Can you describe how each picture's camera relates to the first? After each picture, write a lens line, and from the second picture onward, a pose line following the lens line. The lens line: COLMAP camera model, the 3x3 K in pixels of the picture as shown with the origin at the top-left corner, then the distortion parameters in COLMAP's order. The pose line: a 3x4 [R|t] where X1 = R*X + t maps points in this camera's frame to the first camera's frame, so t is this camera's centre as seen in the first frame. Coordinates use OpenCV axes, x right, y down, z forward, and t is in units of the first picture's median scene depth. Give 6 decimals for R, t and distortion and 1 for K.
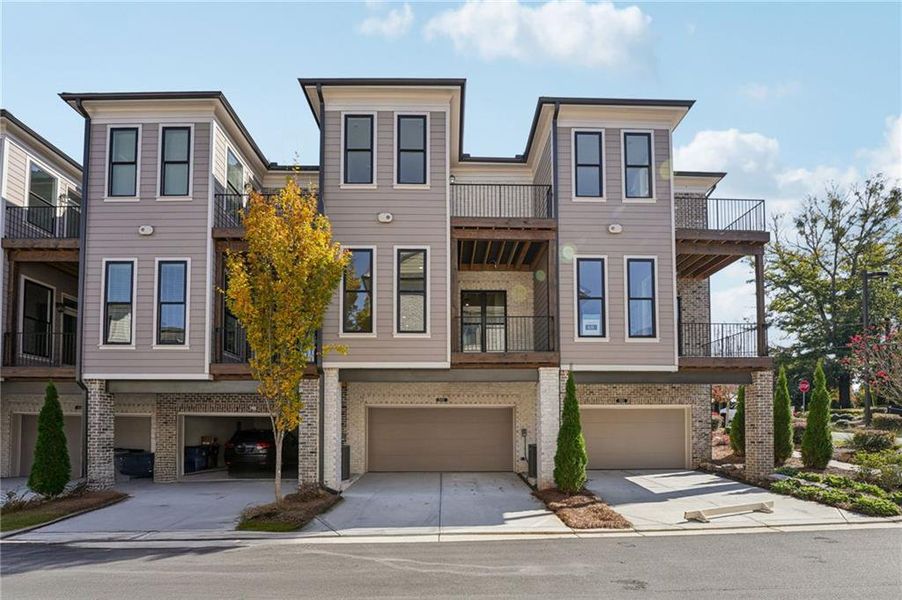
lens RADIAL K [[378.6, 0, 489.8], [0, 378.6, 339.4], [0, 0, 1]] dist [-0.023884, -0.000077]
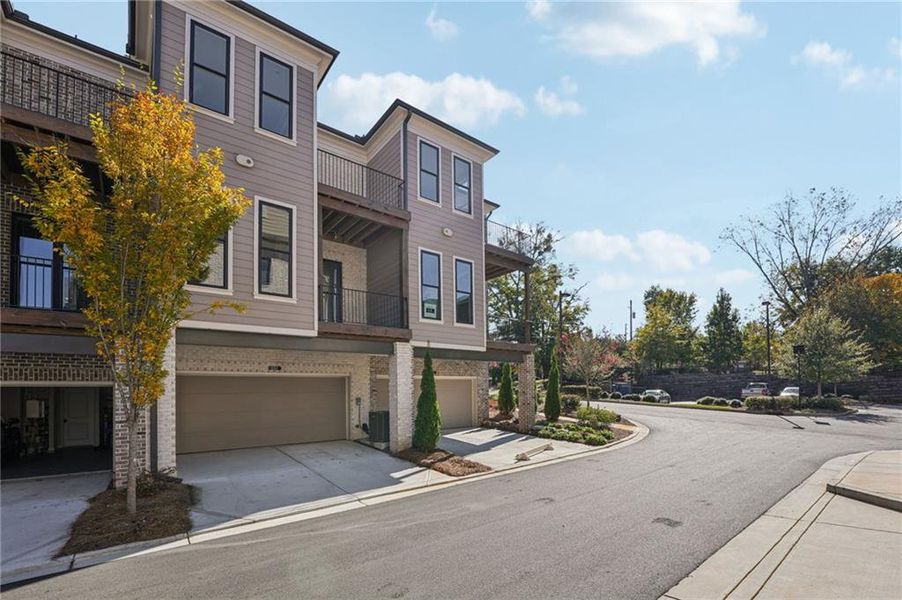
lens RADIAL K [[368.1, 0, 449.4], [0, 368.1, 295.6], [0, 0, 1]] dist [-0.022940, -0.000042]
pose [[0.806142, 0.136658, 0.575726, -0.346793], [-0.116039, 0.990584, -0.072651, -0.001430], [-0.580233, -0.008240, 0.814409, 0.017069]]
